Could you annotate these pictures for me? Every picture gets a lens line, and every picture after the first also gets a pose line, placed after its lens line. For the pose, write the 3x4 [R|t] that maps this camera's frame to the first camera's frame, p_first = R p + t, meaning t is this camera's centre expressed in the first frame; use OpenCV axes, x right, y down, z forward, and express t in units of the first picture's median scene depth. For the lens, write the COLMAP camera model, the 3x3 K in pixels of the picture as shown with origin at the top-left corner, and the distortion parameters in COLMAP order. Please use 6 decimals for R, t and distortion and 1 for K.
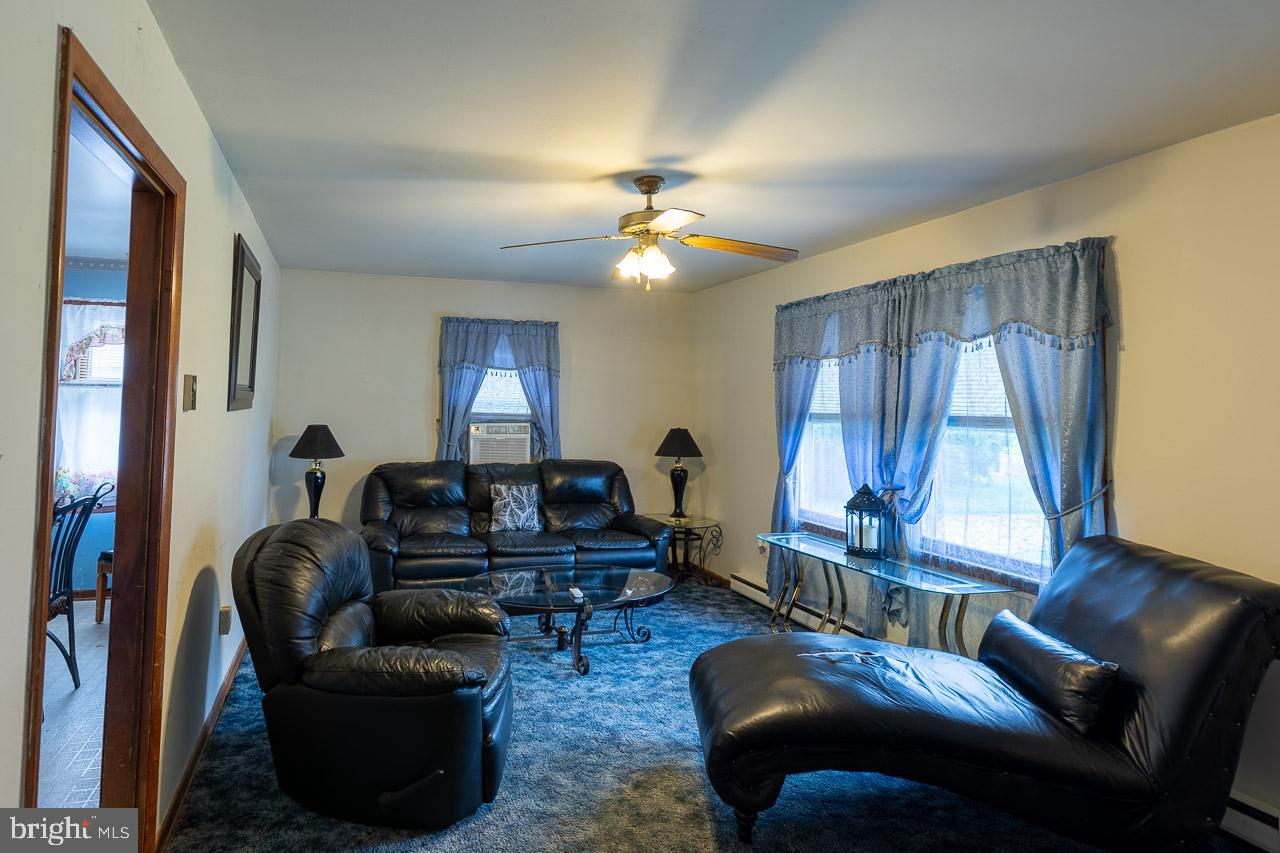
lens RADIAL K [[660.4, 0, 526.5], [0, 660.4, 380.7], [0, 0, 1]] dist [-0.016975, -0.000105]
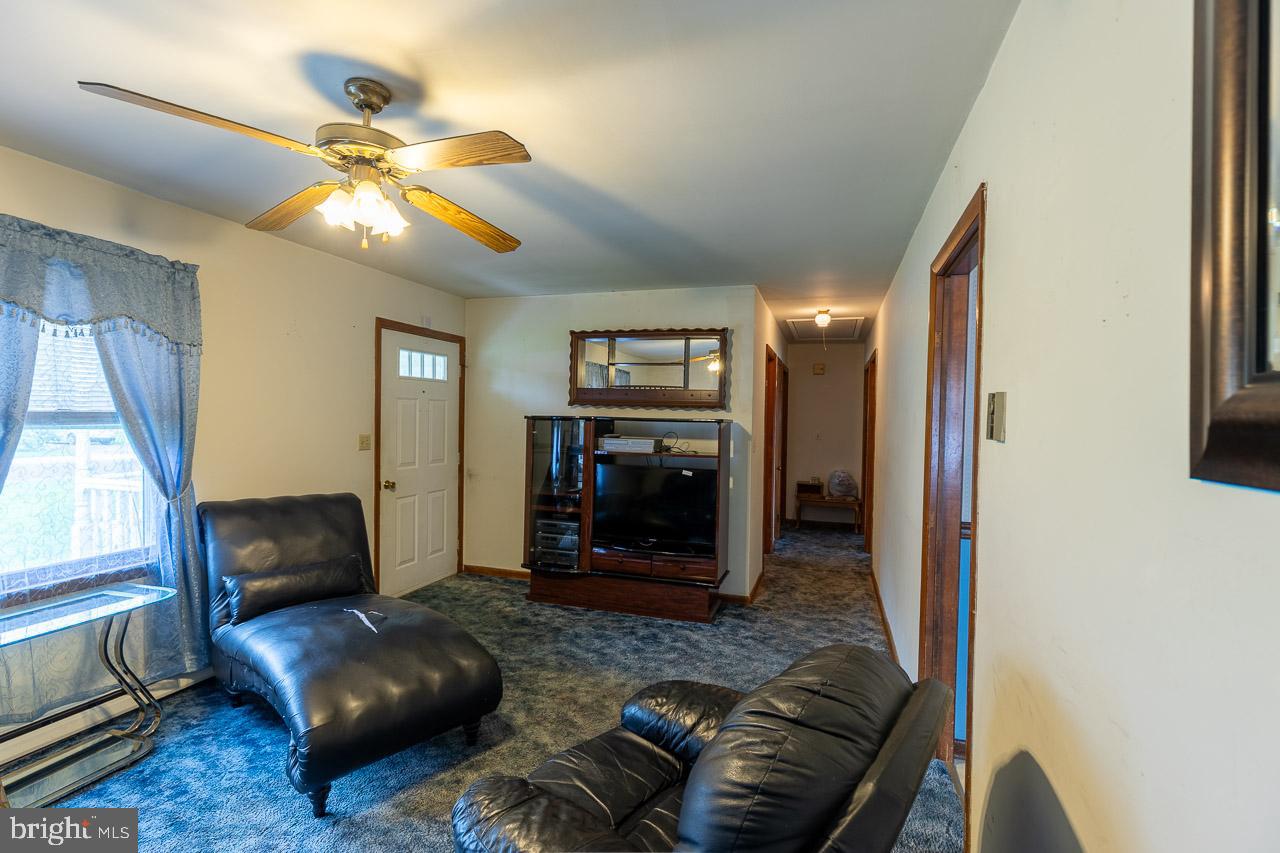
lens RADIAL K [[582.7, 0, 642.5], [0, 582.7, 423.6], [0, 0, 1]] dist [0.009453, -0.001440]
pose [[-0.838614, -0.037897, 0.543406, -0.209739], [-0.049744, 0.998737, -0.007115, 0.020606], [-0.542450, -0.032997, -0.839440, 0.678418]]
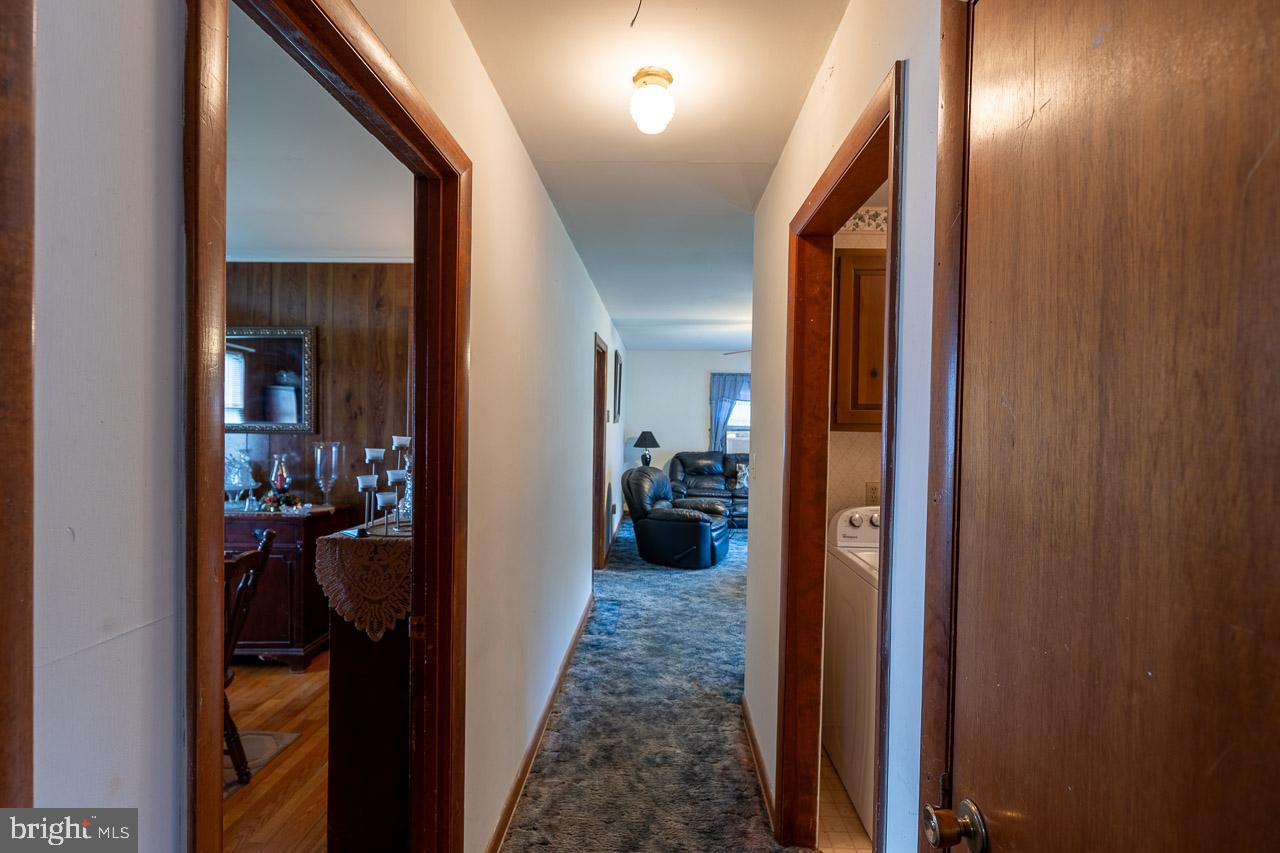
lens RADIAL K [[568.0, 0, 643.3], [0, 568.0, 423.0], [0, 0, 1]] dist [0.003153, 0.000867]
pose [[0.956548, -0.001510, -0.291572, 0.161184], [0.012444, 0.999287, 0.035650, -0.017683], [0.291310, -0.037729, 0.955884, -0.599970]]
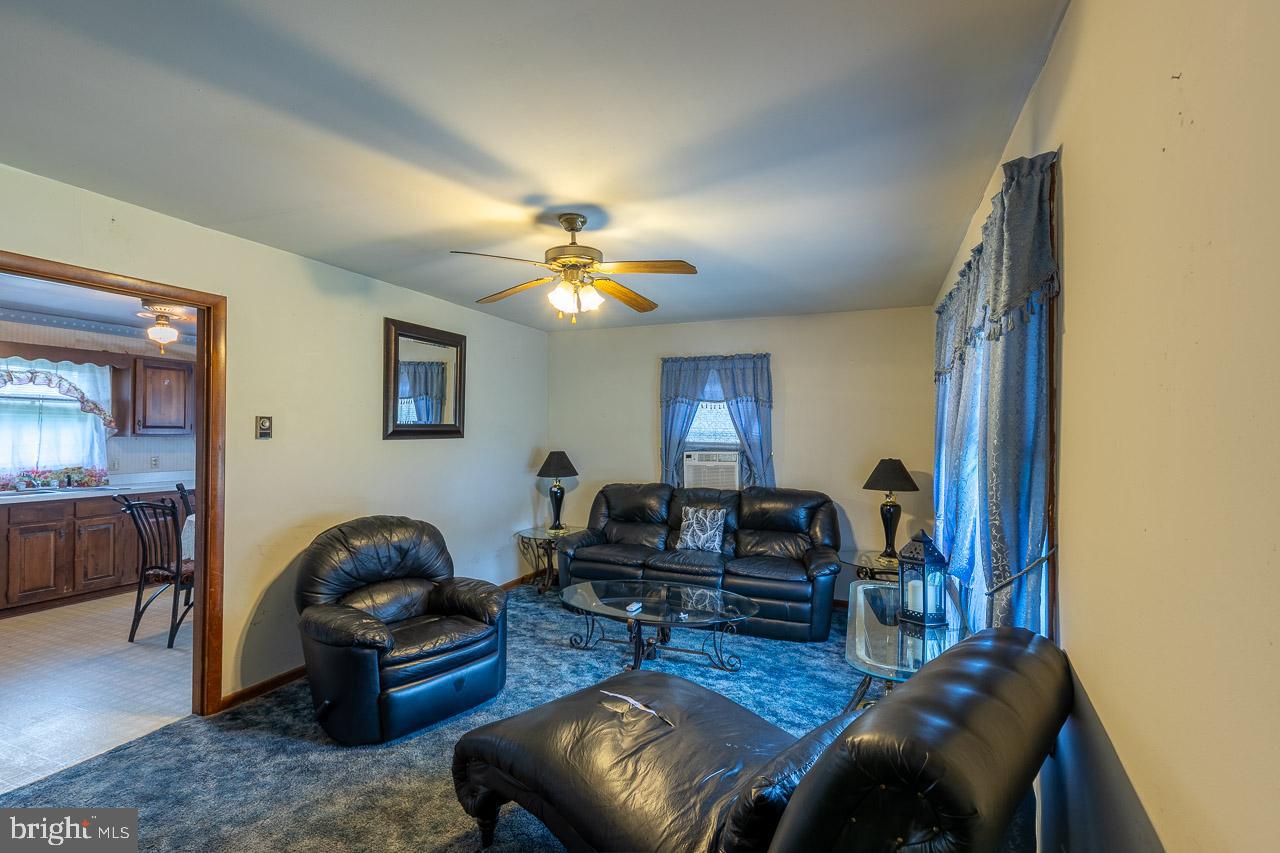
lens RADIAL K [[582.7, 0, 643.7], [0, 582.7, 426.4], [0, 0, 1]] dist [0.009453, -0.001440]
pose [[0.810823, -0.016802, -0.585051, 0.467452], [0.025000, 0.999670, 0.005938, 0.015632], [0.584758, -0.019441, 0.810975, 0.170653]]
